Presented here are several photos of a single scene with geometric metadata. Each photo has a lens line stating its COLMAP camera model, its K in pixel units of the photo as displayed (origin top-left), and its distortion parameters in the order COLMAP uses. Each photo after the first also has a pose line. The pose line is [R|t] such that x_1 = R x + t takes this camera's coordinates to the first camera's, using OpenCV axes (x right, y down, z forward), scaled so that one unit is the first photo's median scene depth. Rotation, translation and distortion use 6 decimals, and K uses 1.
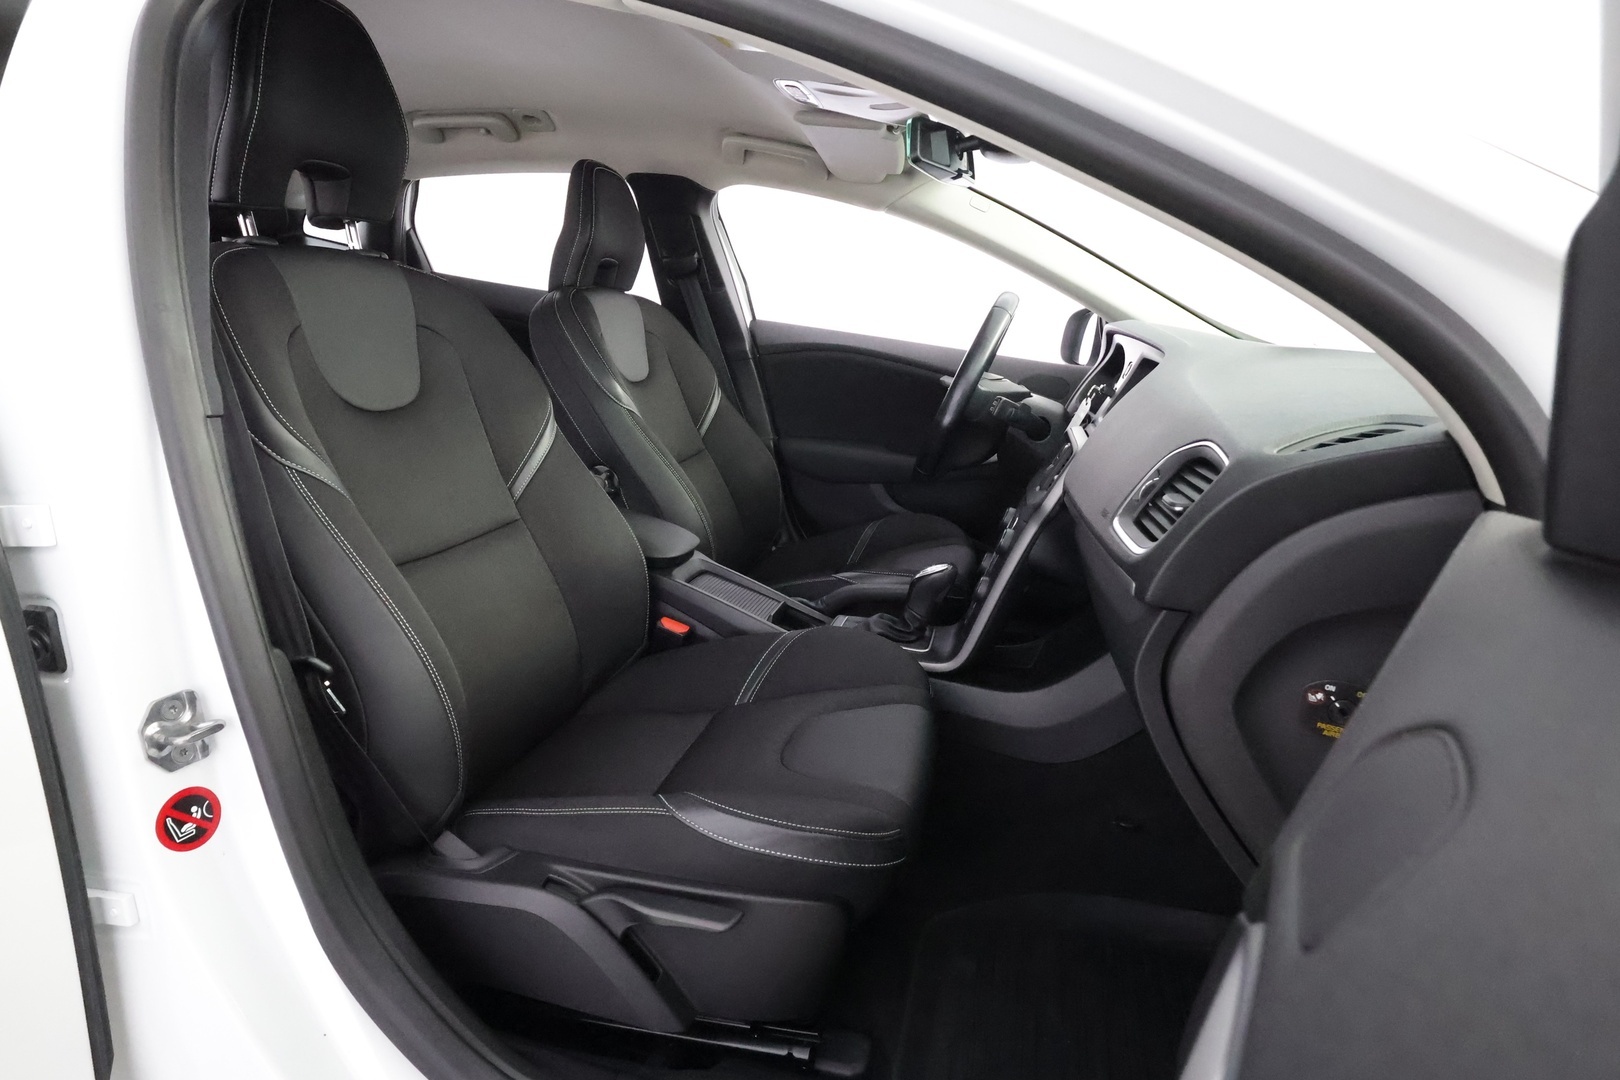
lens RADIAL K [[866.4, 0, 817.1], [0, 866.4, 536.3], [0, 0, 1]] dist [-0.000396, 0.001137]
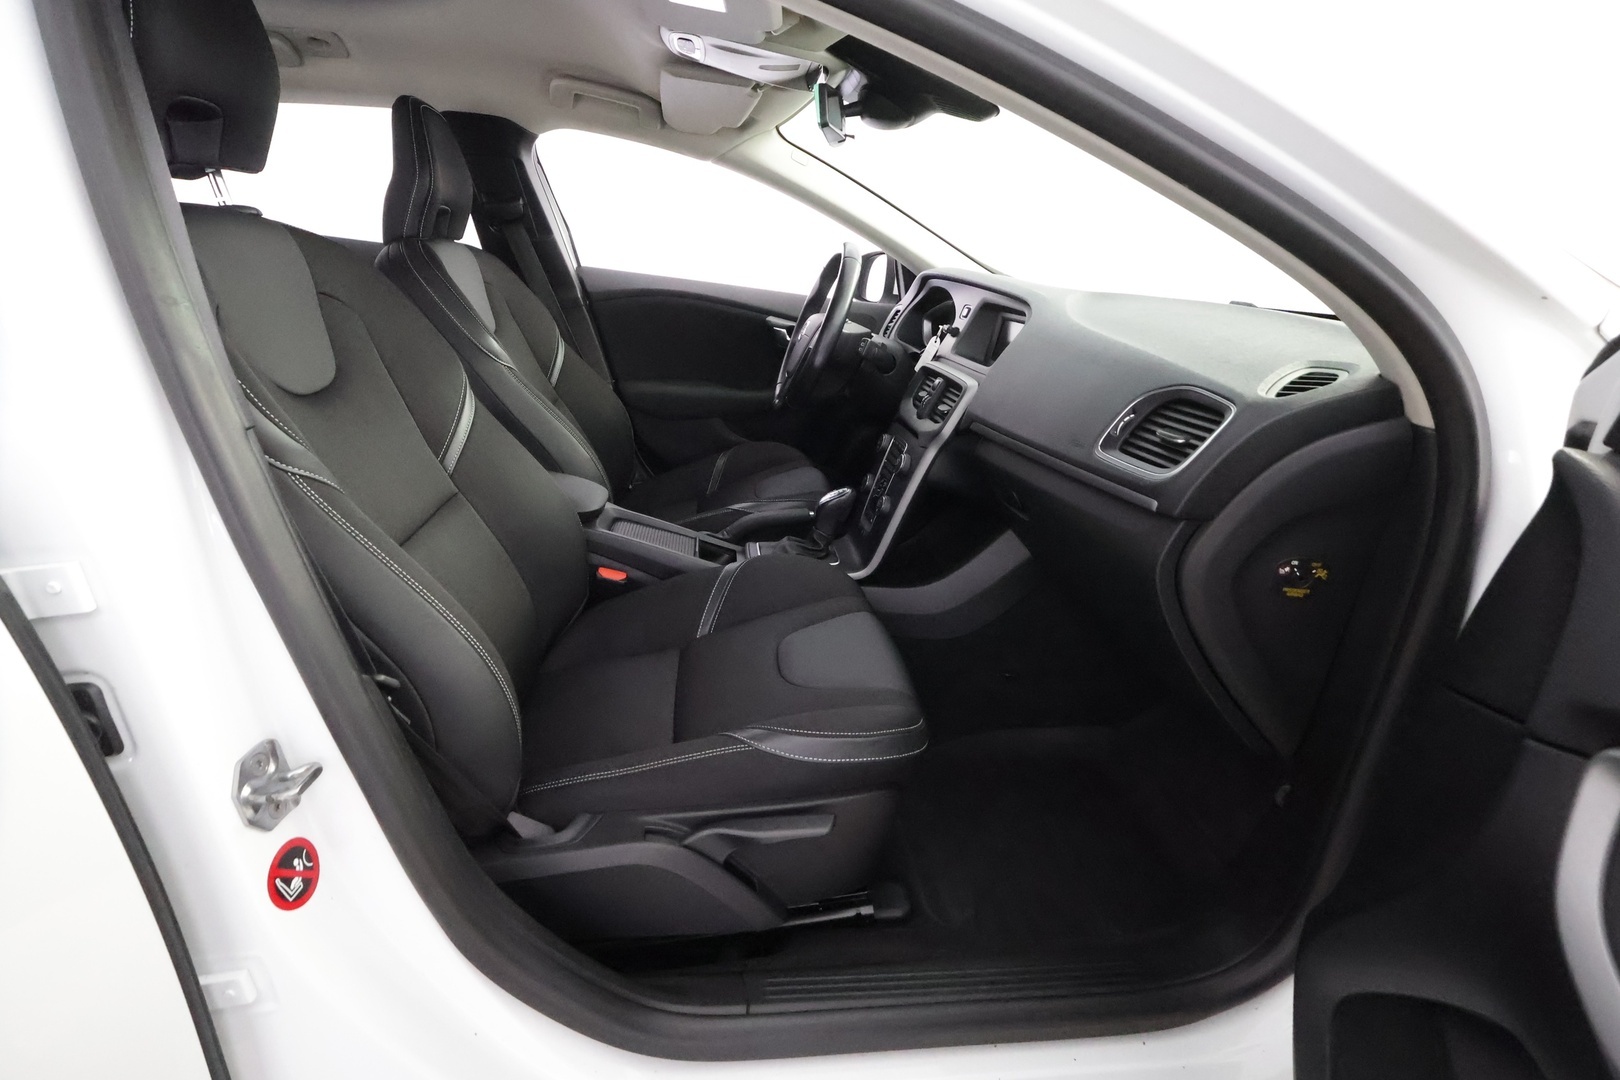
lens RADIAL K [[751.1, 0, 813.4], [0, 751.1, 539.2], [0, 0, 1]] dist [0.001124, 0.001157]
pose [[0.936275, -0.132446, 0.325343, -0.229754], [0.091535, 0.986186, 0.138053, -0.044086], [-0.339133, -0.099475, 0.935464, 0.057789]]
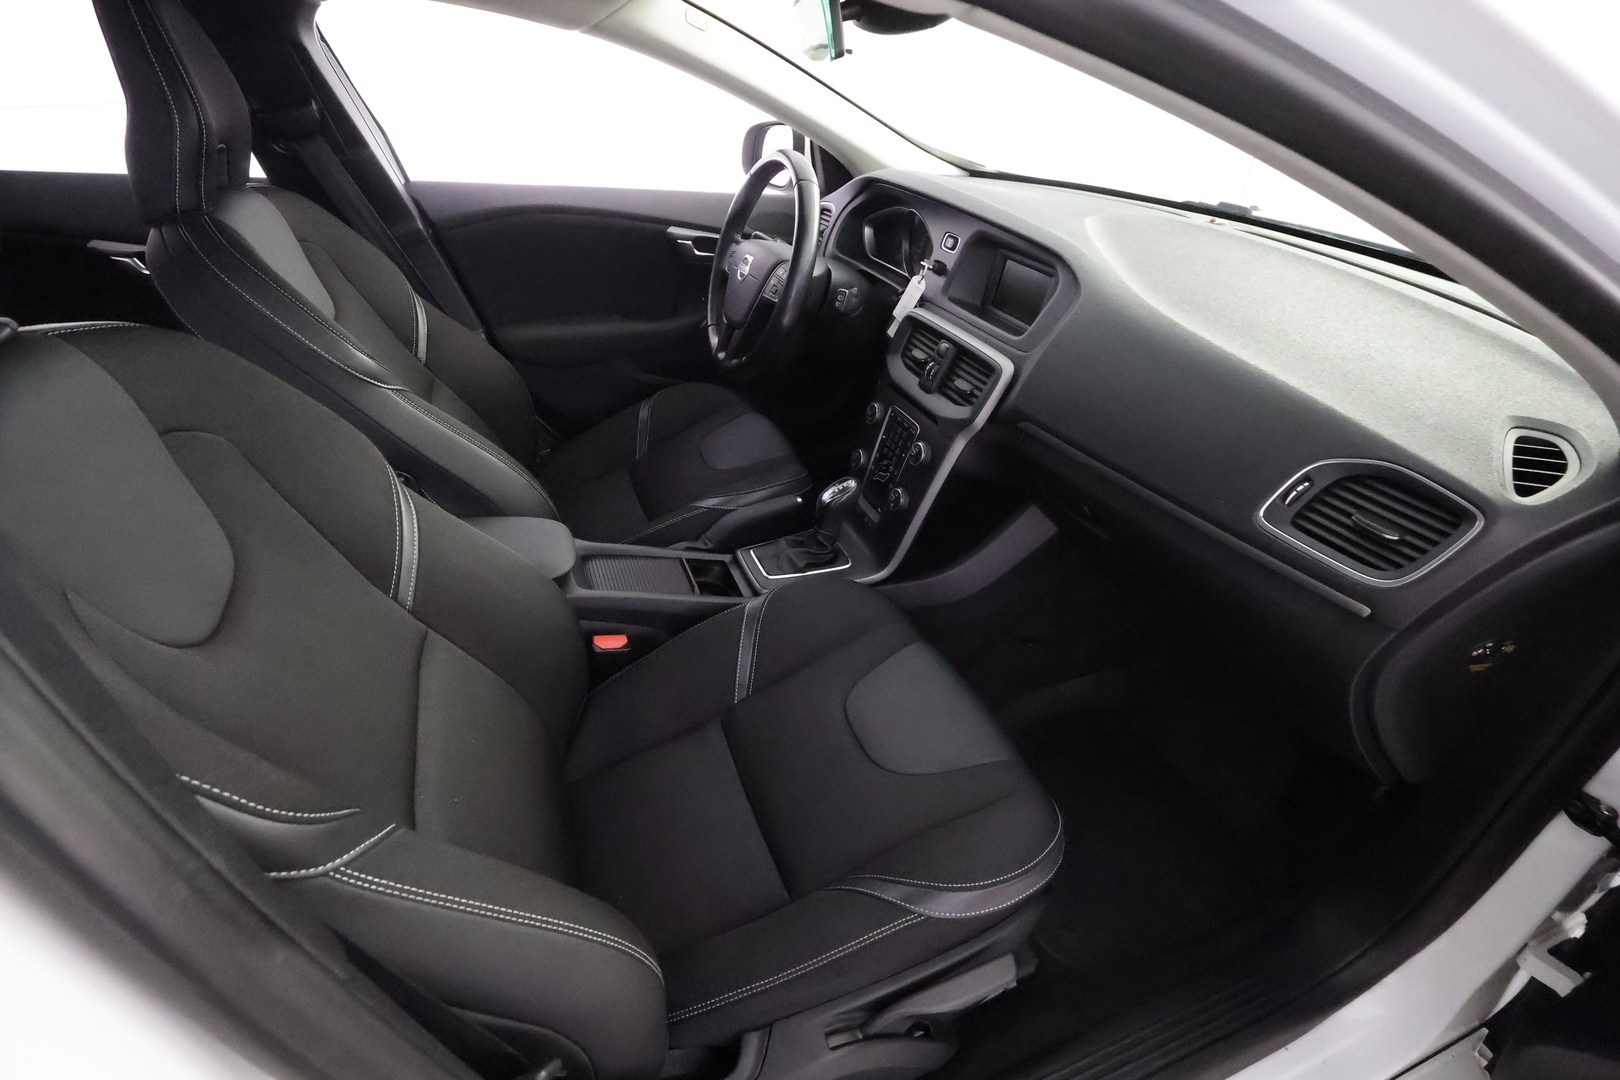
lens RADIAL K [[751.1, 0, 812.8], [0, 751.1, 539.9], [0, 0, 1]] dist [0.001124, 0.001157]
pose [[0.814981, -0.356459, 0.456884, -0.312203], [0.172627, 0.901972, 0.395787, -0.260326], [-0.553178, -0.243688, 0.796624, 0.301641]]
